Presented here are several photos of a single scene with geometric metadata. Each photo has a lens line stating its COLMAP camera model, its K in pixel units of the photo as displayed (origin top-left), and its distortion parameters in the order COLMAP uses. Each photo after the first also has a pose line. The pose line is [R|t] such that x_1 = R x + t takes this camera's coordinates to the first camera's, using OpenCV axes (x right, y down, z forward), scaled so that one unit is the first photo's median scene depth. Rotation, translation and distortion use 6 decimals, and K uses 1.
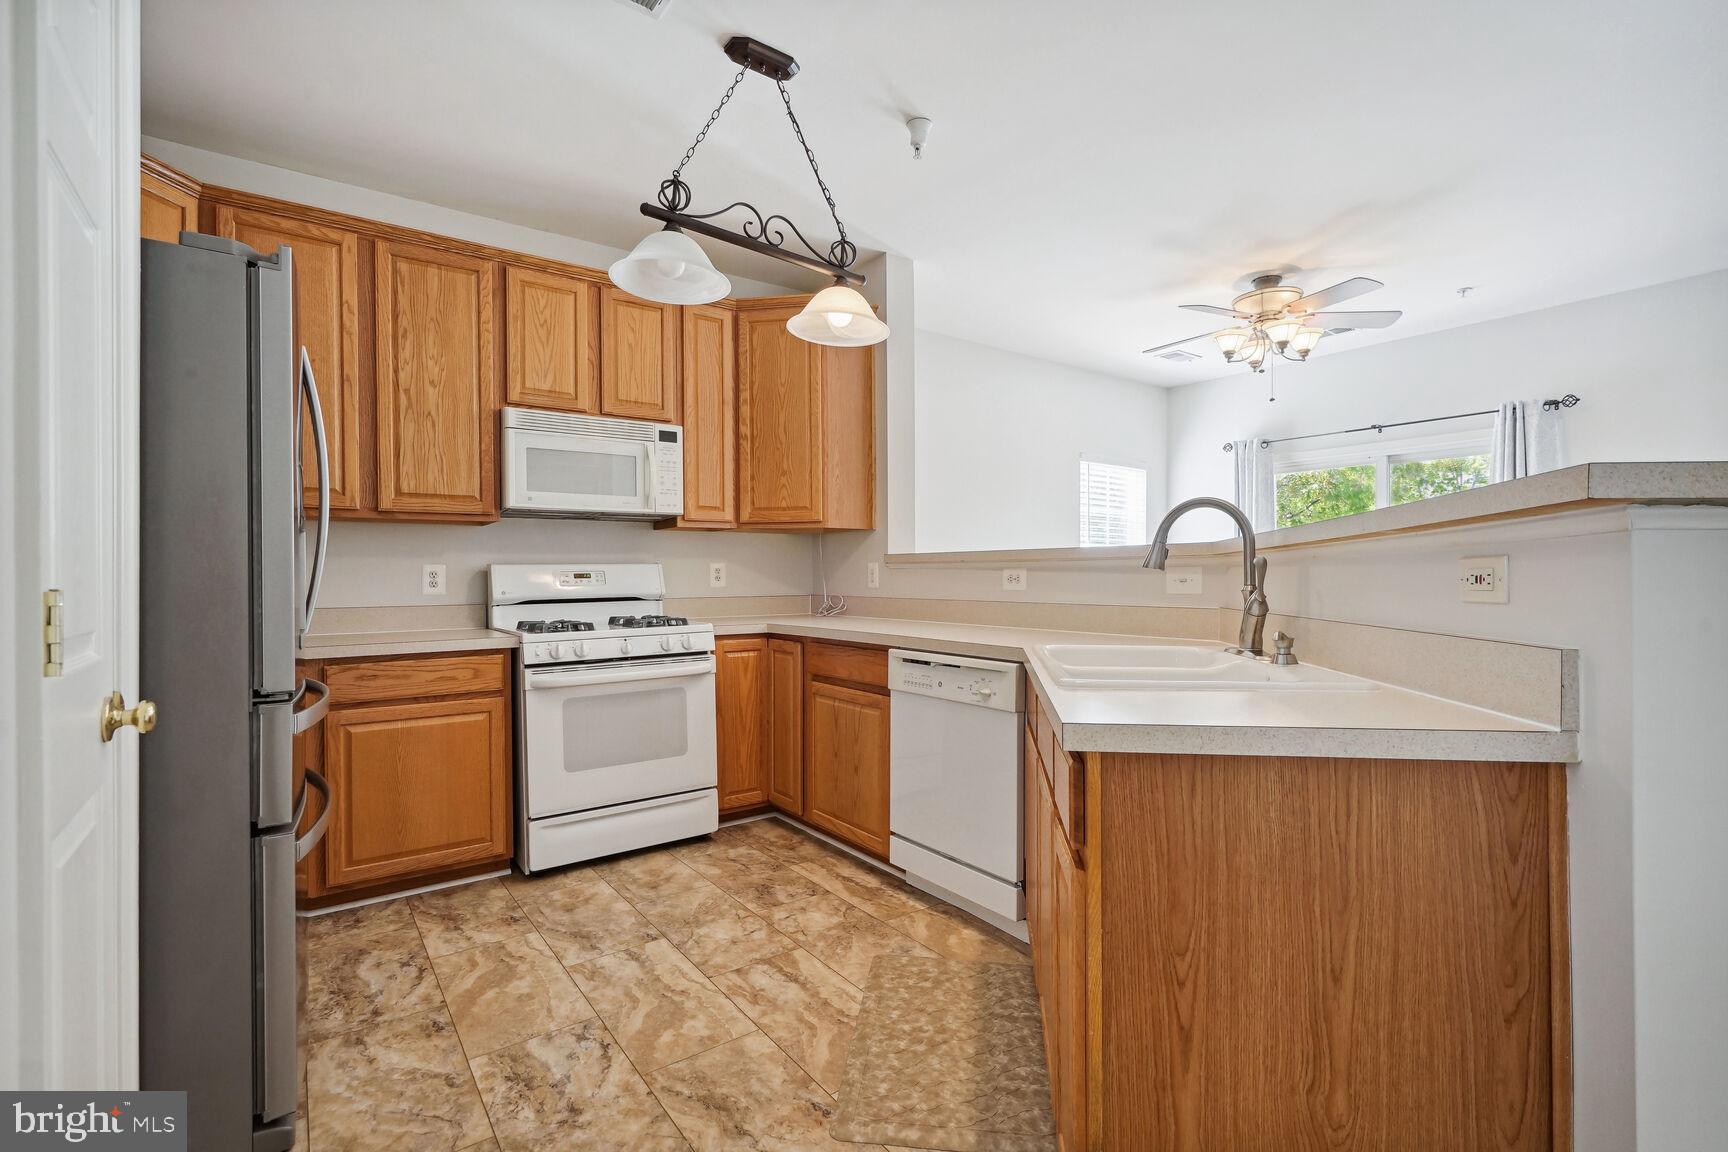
lens RADIAL K [[800.1, 0, 860.6], [0, 800.1, 577.7], [0, 0, 1]] dist [-0.004972, 0.001810]
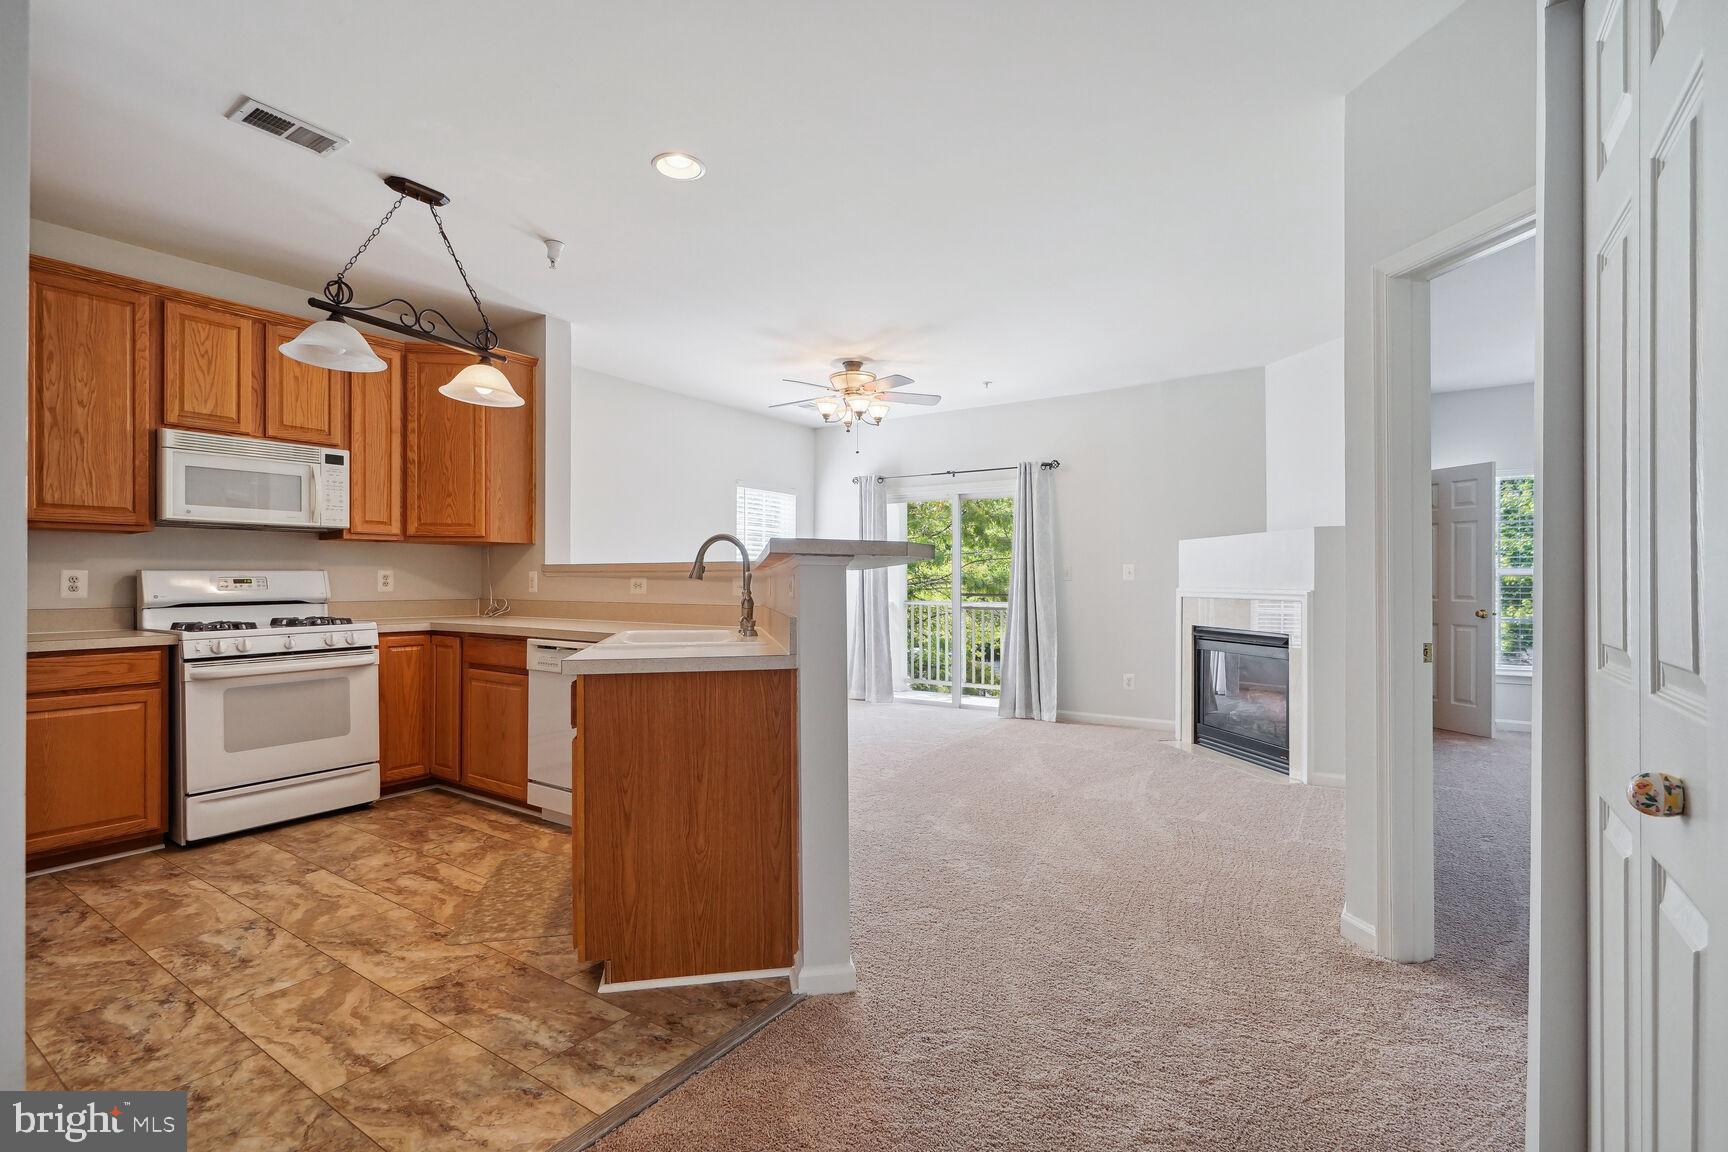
lens RADIAL K [[800.1, 0, 865.5], [0, 800.1, 574.2], [0, 0, 1]] dist [-0.004972, 0.001810]
pose [[0.941276, 0.007329, 0.337558, 0.108344], [-0.003369, 0.999918, -0.012315, -0.001720], [-0.337621, 0.010454, 0.941224, -0.396054]]
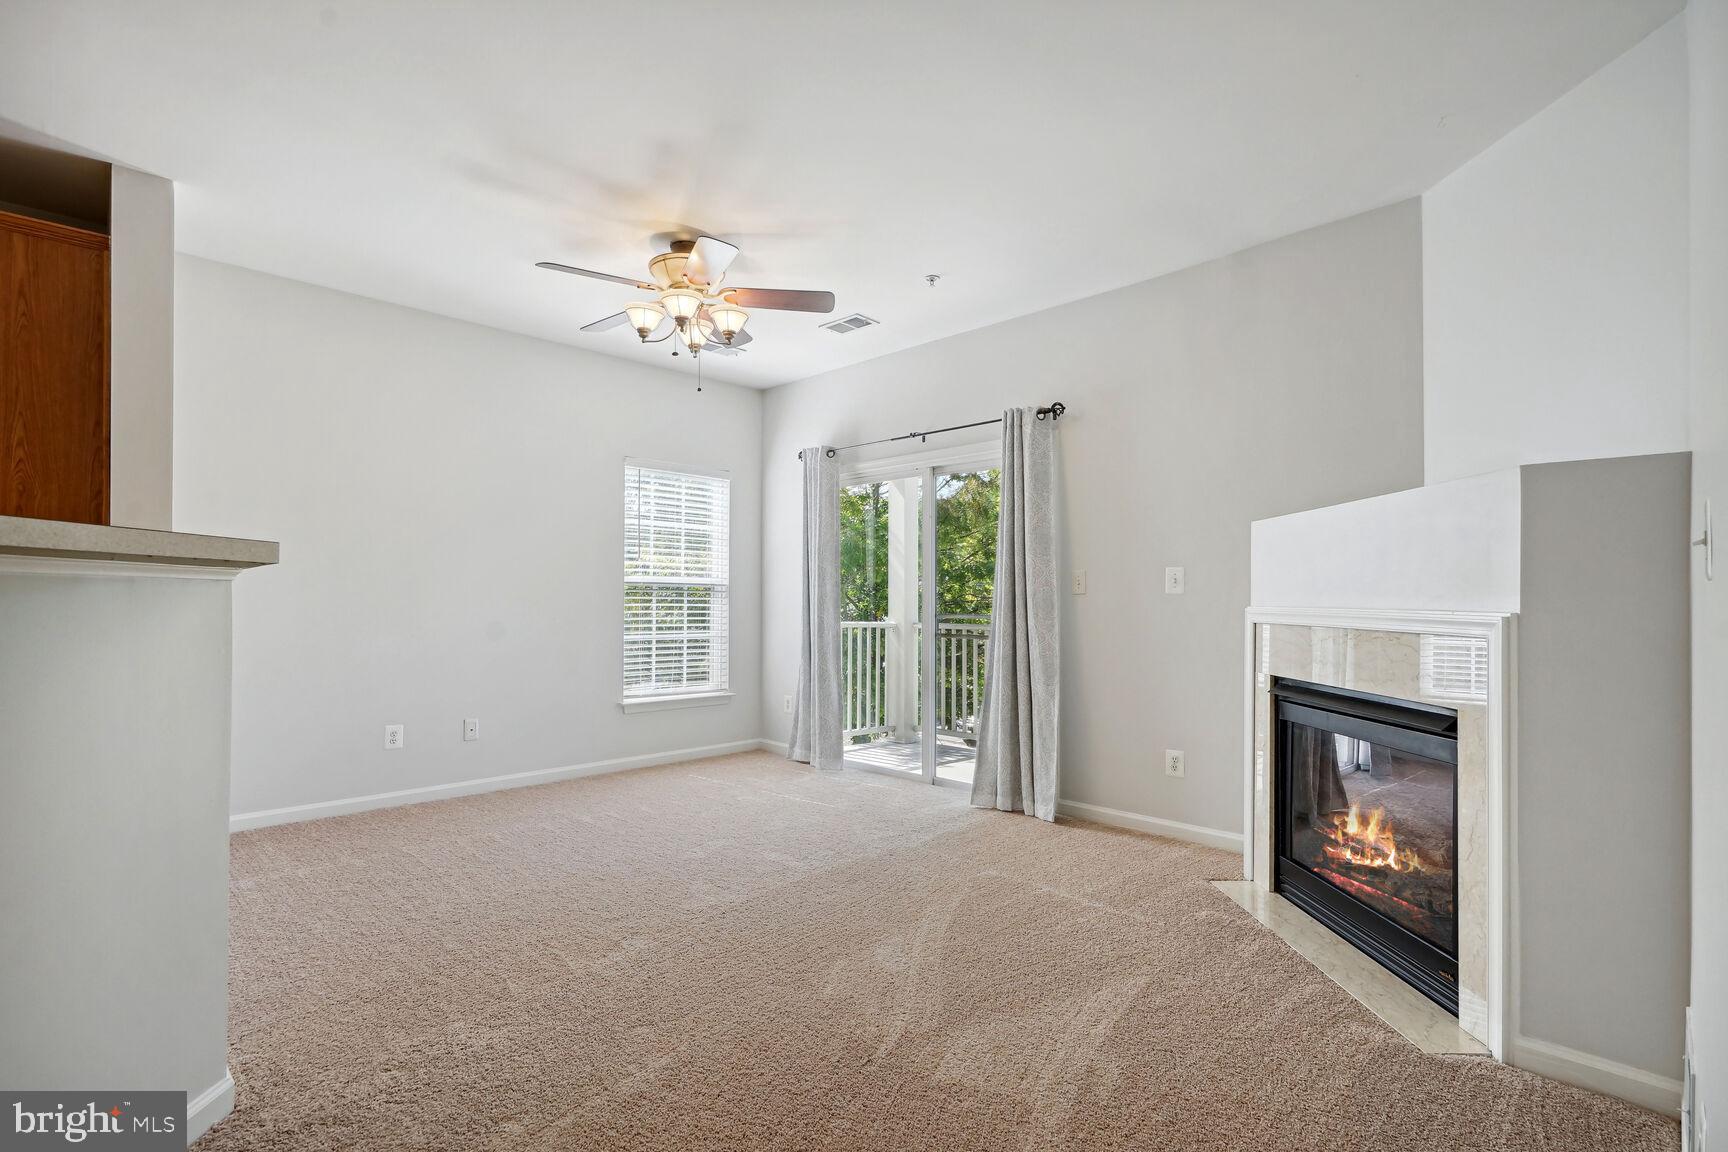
lens RADIAL K [[800.1, 0, 861.7], [0, 800.1, 592.5], [0, 0, 1]] dist [-0.004972, 0.001810]
pose [[0.987686, 0.007031, 0.156292, 0.809477], [-0.005416, 0.999927, -0.010755, 0.000391], [-0.156356, 0.009776, 0.987652, 0.201952]]
